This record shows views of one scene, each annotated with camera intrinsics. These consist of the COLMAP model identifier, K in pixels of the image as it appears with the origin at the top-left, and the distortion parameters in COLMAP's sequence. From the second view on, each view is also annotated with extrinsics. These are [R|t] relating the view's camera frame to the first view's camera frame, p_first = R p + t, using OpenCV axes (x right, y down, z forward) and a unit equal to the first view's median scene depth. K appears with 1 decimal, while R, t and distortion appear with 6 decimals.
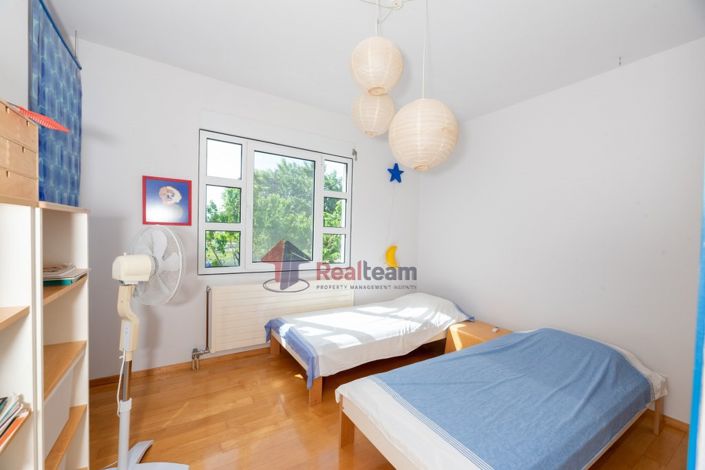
lens RADIAL K [[286.4, 0, 351.7], [0, 286.4, 236.4], [0, 0, 1]] dist [-0.000080, 0.000000]
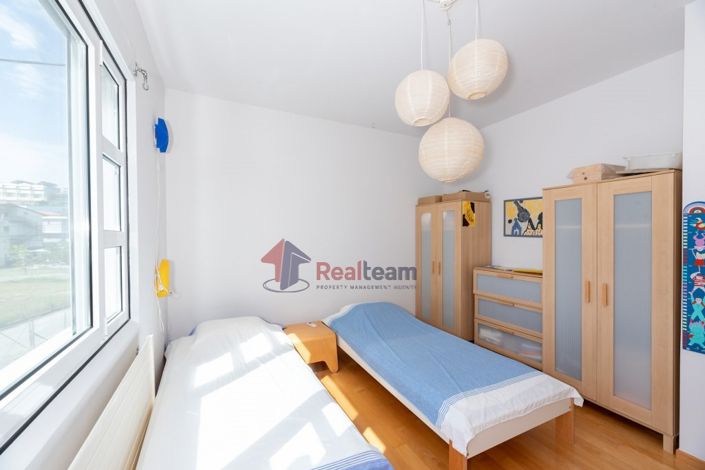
lens RADIAL K [[286.4, 0, 350.0], [0, 286.4, 234.0], [0, 0, 1]] dist [-0.000080, 0.000000]
pose [[0.118120, -0.037704, 0.992283, -0.498987], [0.023877, 0.999098, 0.035121, -0.040635], [-0.992712, 0.019544, 0.118914, 0.710861]]
